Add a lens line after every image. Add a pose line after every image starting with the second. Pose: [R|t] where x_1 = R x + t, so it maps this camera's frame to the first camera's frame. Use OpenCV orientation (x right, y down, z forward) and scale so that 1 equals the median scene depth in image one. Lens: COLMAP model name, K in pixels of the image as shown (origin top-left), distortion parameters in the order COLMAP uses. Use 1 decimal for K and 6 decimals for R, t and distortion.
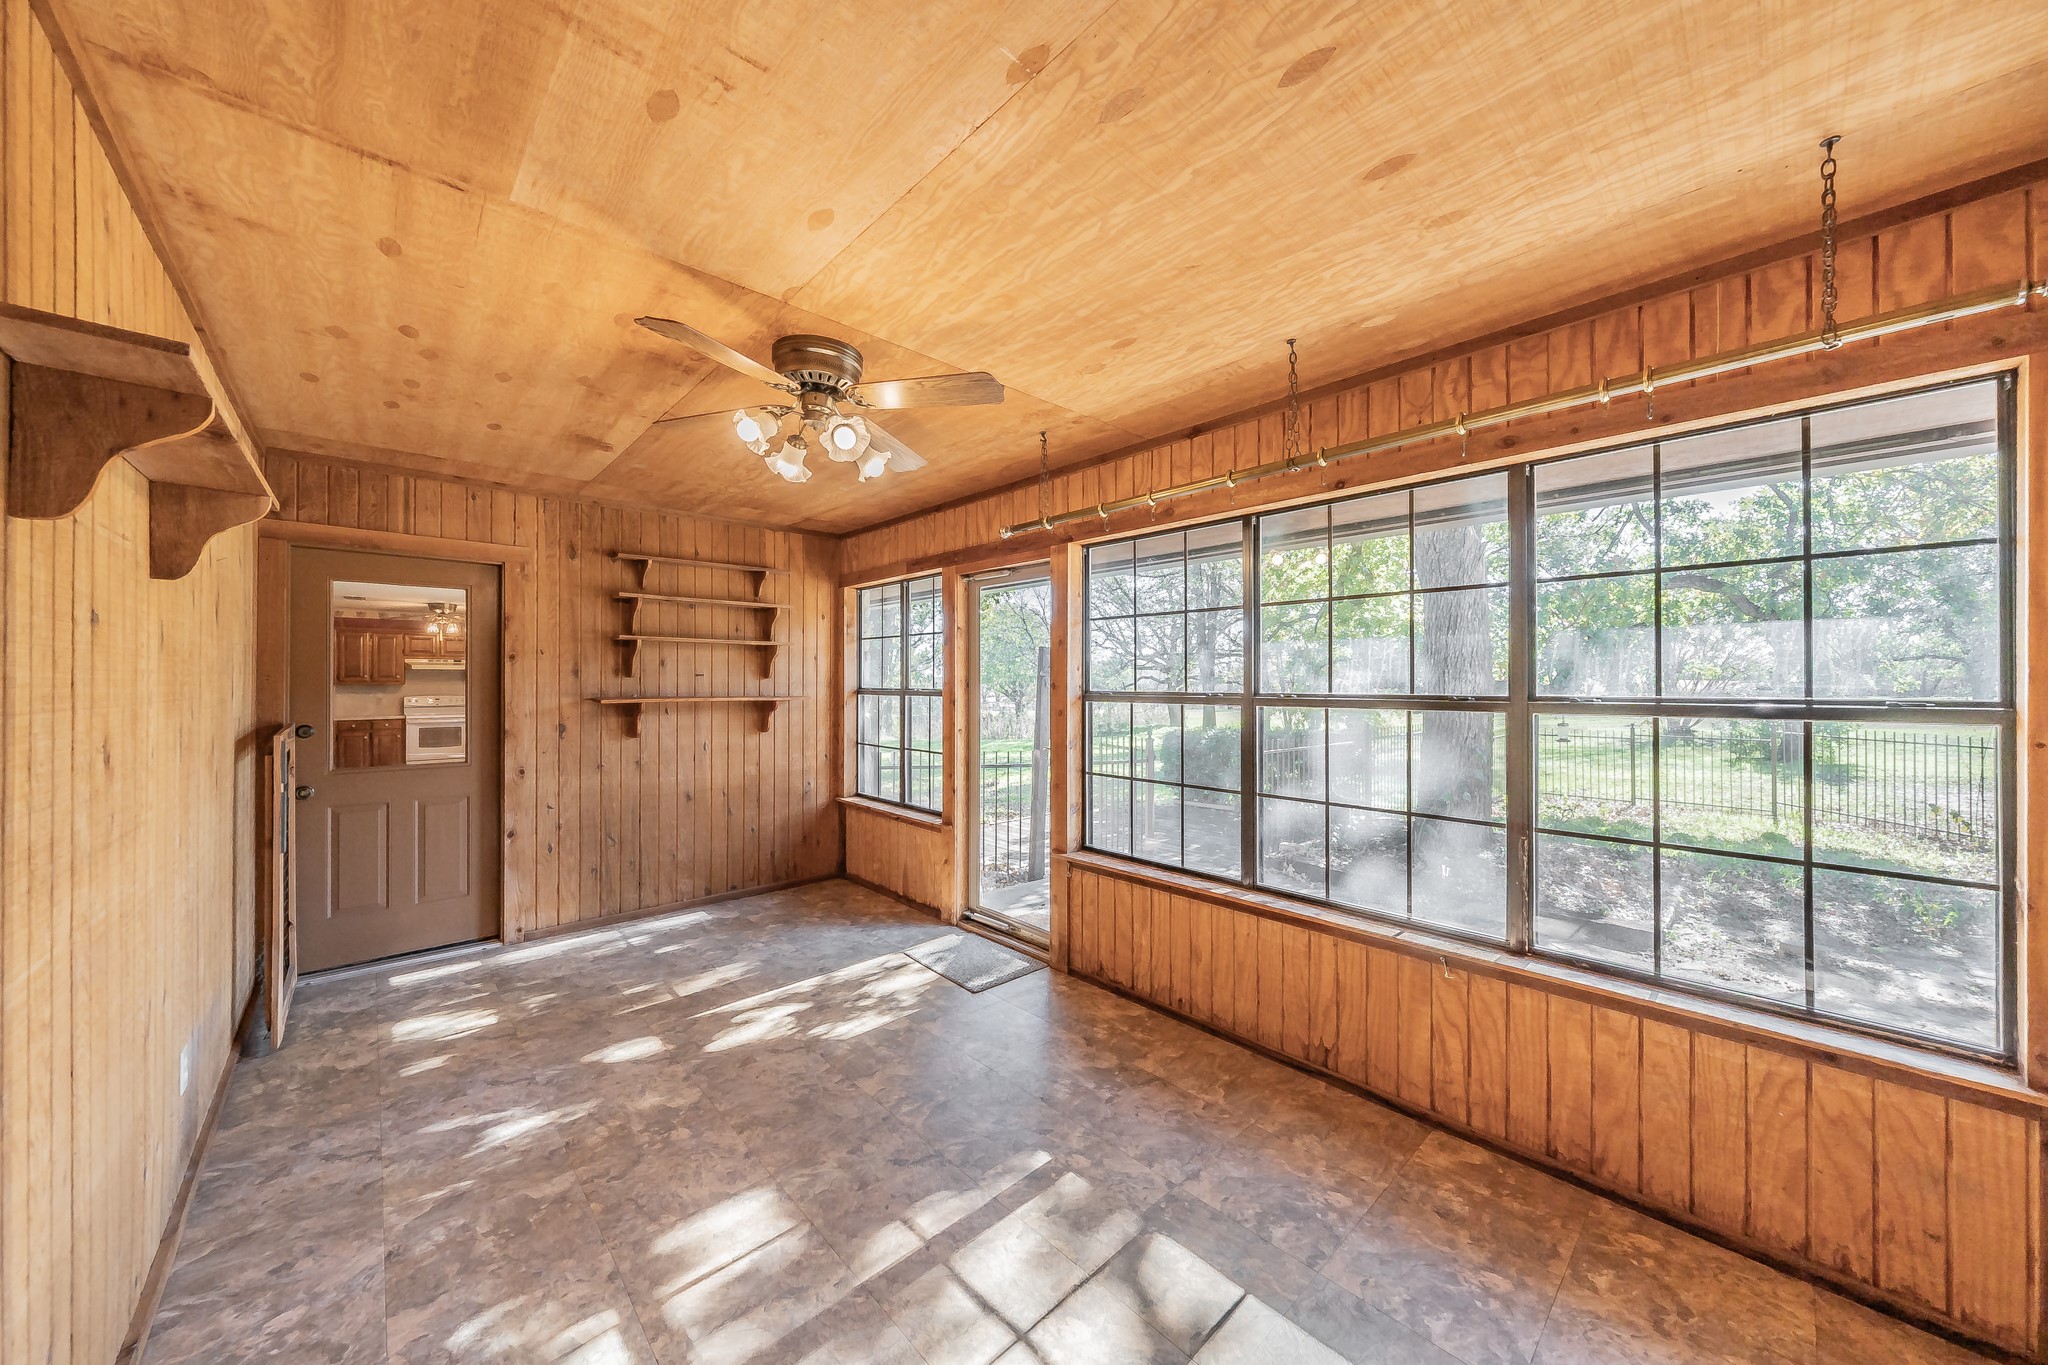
lens RADIAL K [[715.7, 0, 1027.5], [0, 715.7, 680.7], [0, 0, 1]] dist [-0.000763, -0.000060]
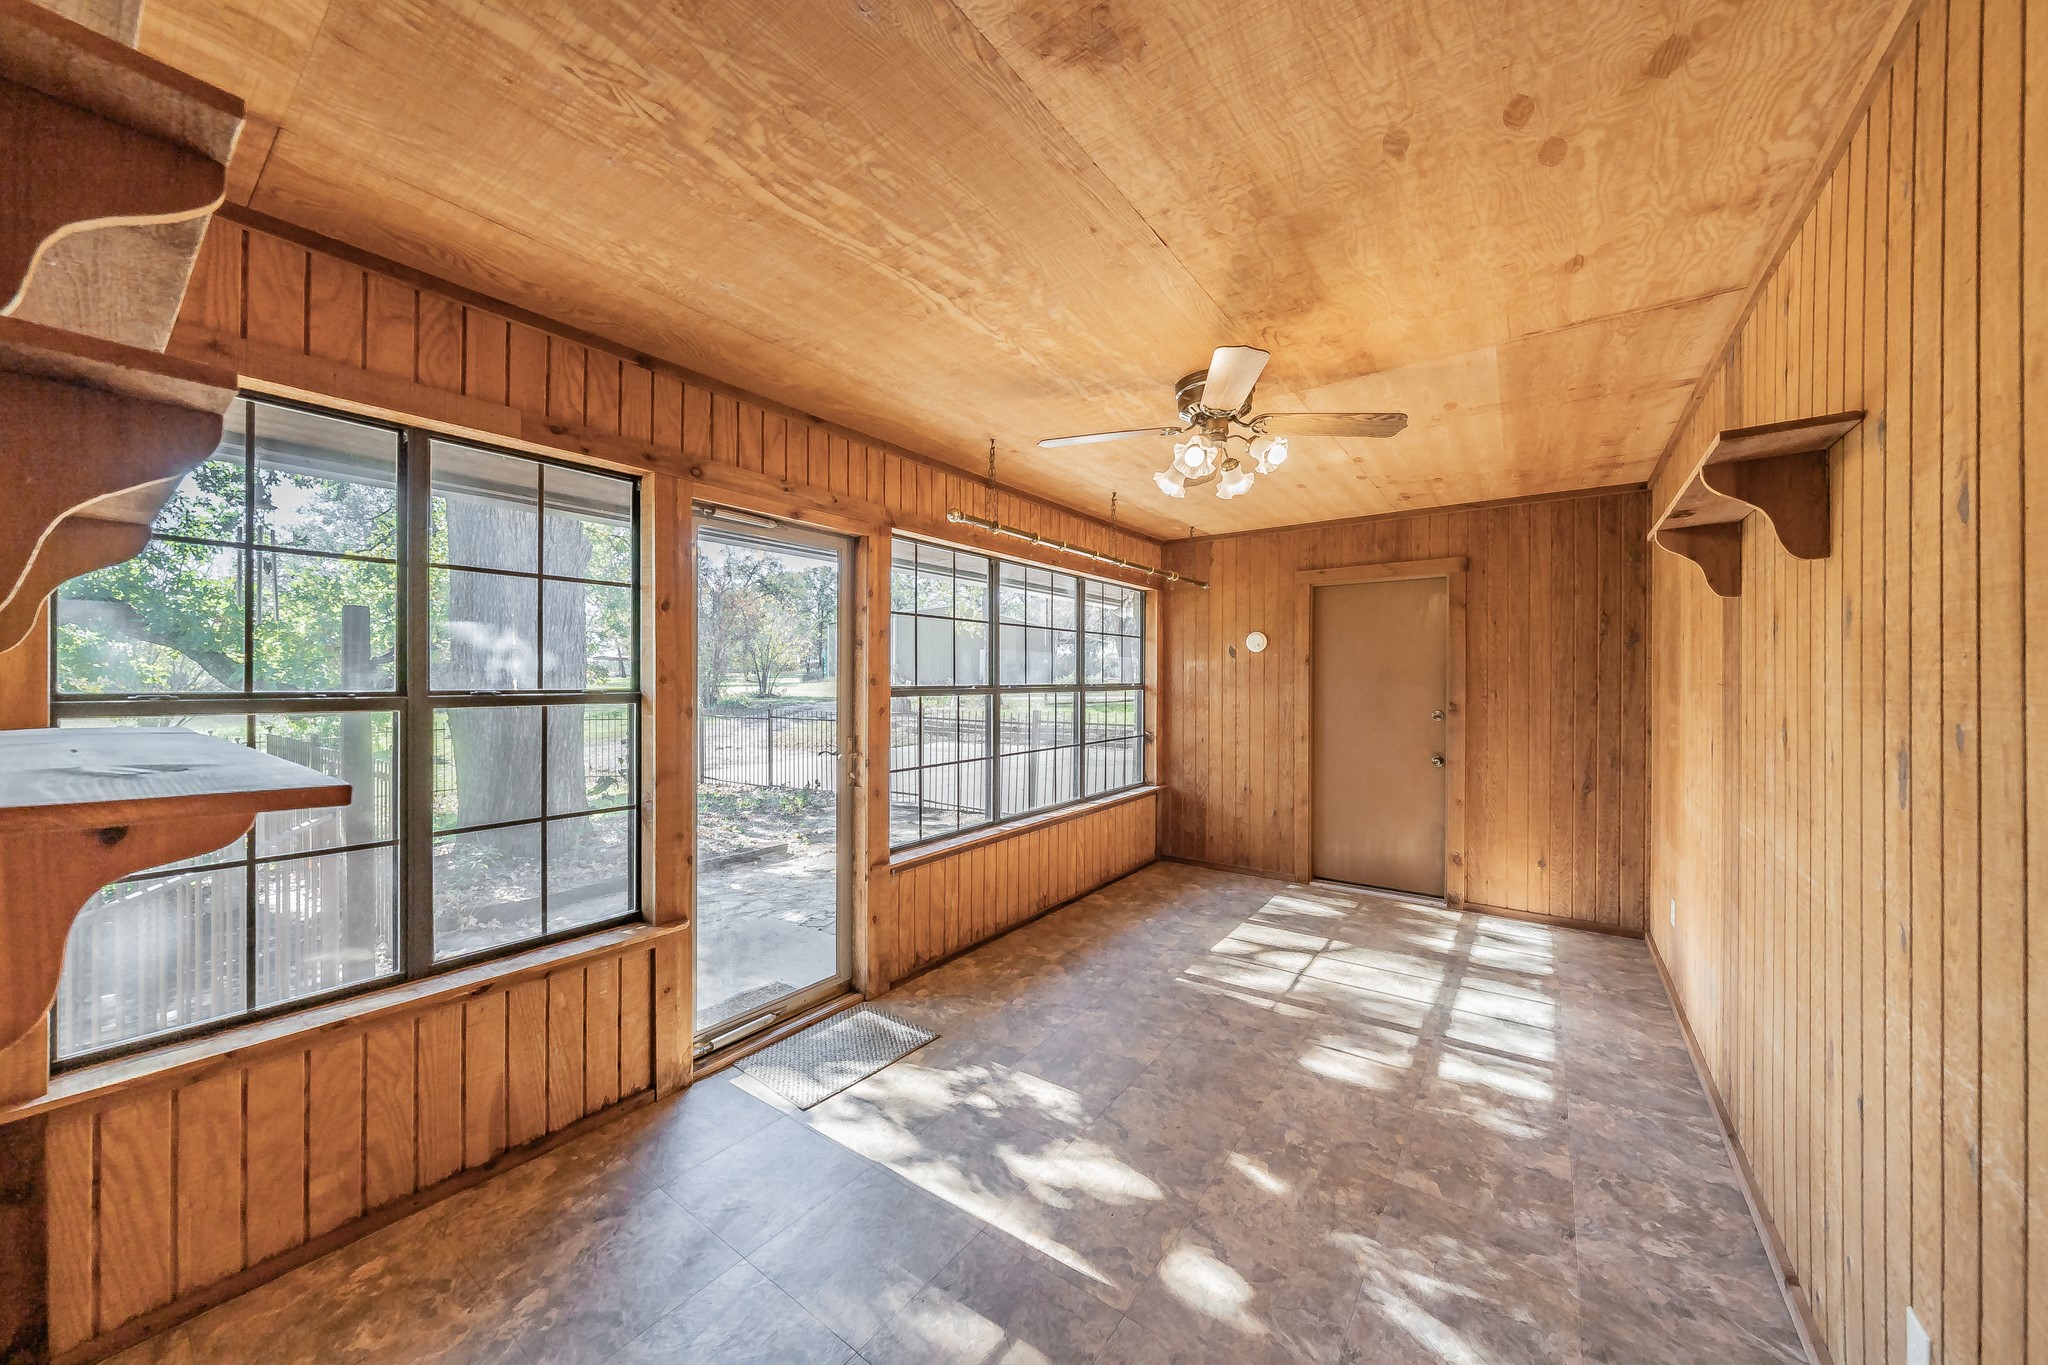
lens RADIAL K [[715.7, 0, 1033.0], [0, 715.7, 679.1], [0, 0, 1]] dist [-0.000763, -0.000060]
pose [[-0.207101, -0.002765, 0.978316, -1.113360], [-0.002660, 0.999994, 0.002263, 0.003437], [-0.978316, -0.002133, -0.207107, 1.264555]]
